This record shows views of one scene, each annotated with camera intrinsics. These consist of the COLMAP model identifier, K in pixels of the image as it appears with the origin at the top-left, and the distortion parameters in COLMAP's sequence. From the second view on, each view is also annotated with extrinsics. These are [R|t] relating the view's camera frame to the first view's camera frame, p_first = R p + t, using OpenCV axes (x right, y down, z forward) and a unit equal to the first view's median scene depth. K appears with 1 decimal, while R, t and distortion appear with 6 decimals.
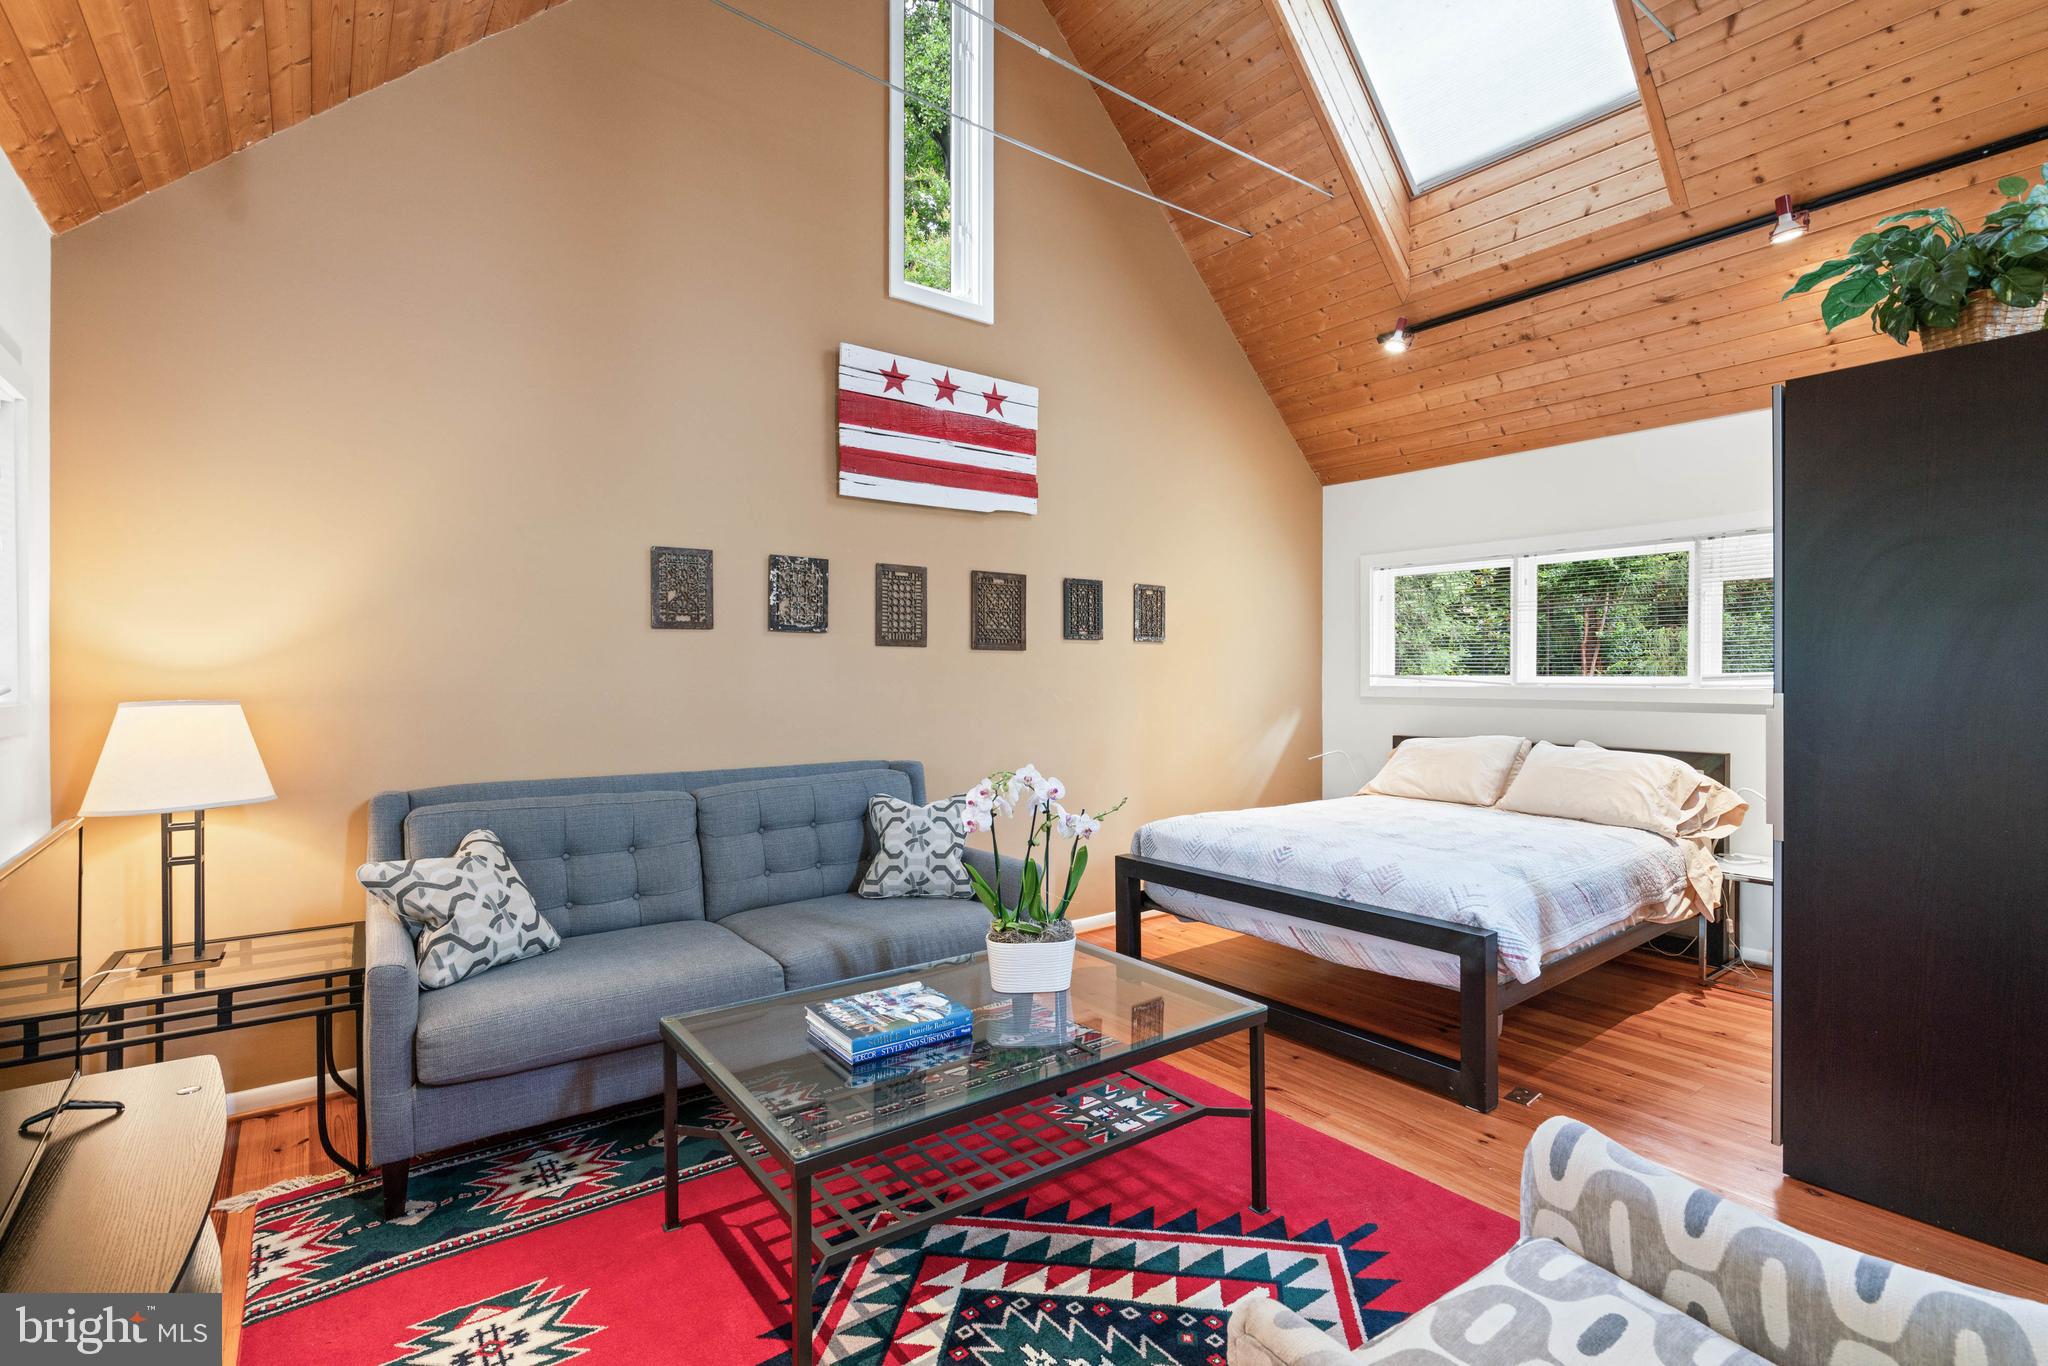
lens RADIAL K [[939.6, 0, 1022.7], [0, 939.6, 677.4], [0, 0, 1]] dist [-0.001221, -0.000268]
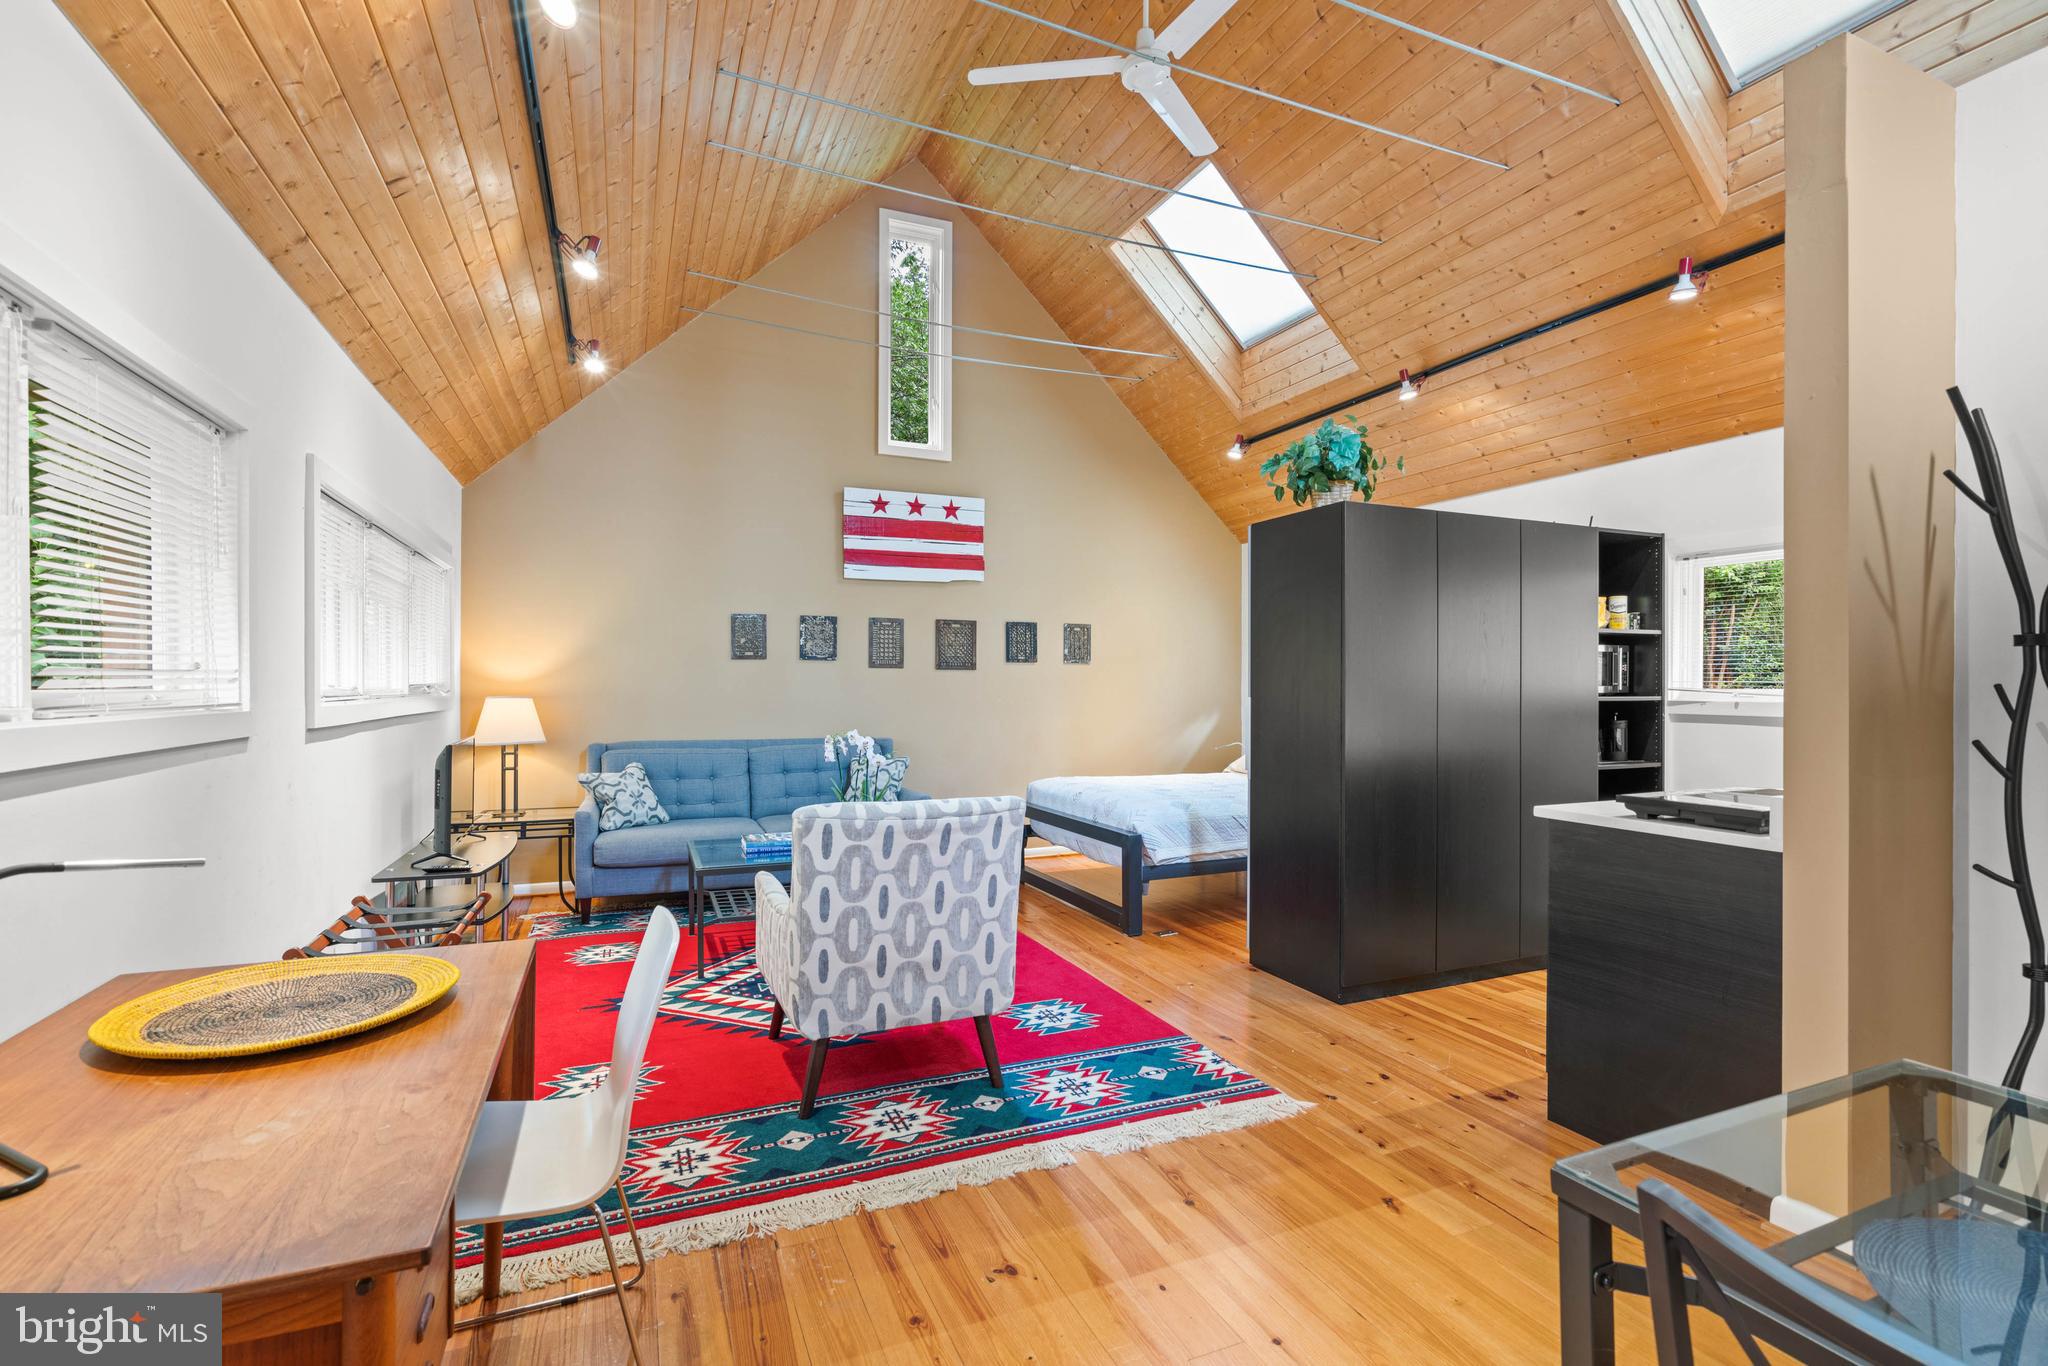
lens RADIAL K [[939.6, 0, 1018.1], [0, 939.6, 684.4], [0, 0, 1]] dist [-0.001221, -0.000268]
pose [[0.968881, 0.003130, -0.247505, 0.529041], [-0.004078, 0.999986, -0.003321, -0.000616], [0.247491, 0.004227, 0.968881, -0.551896]]
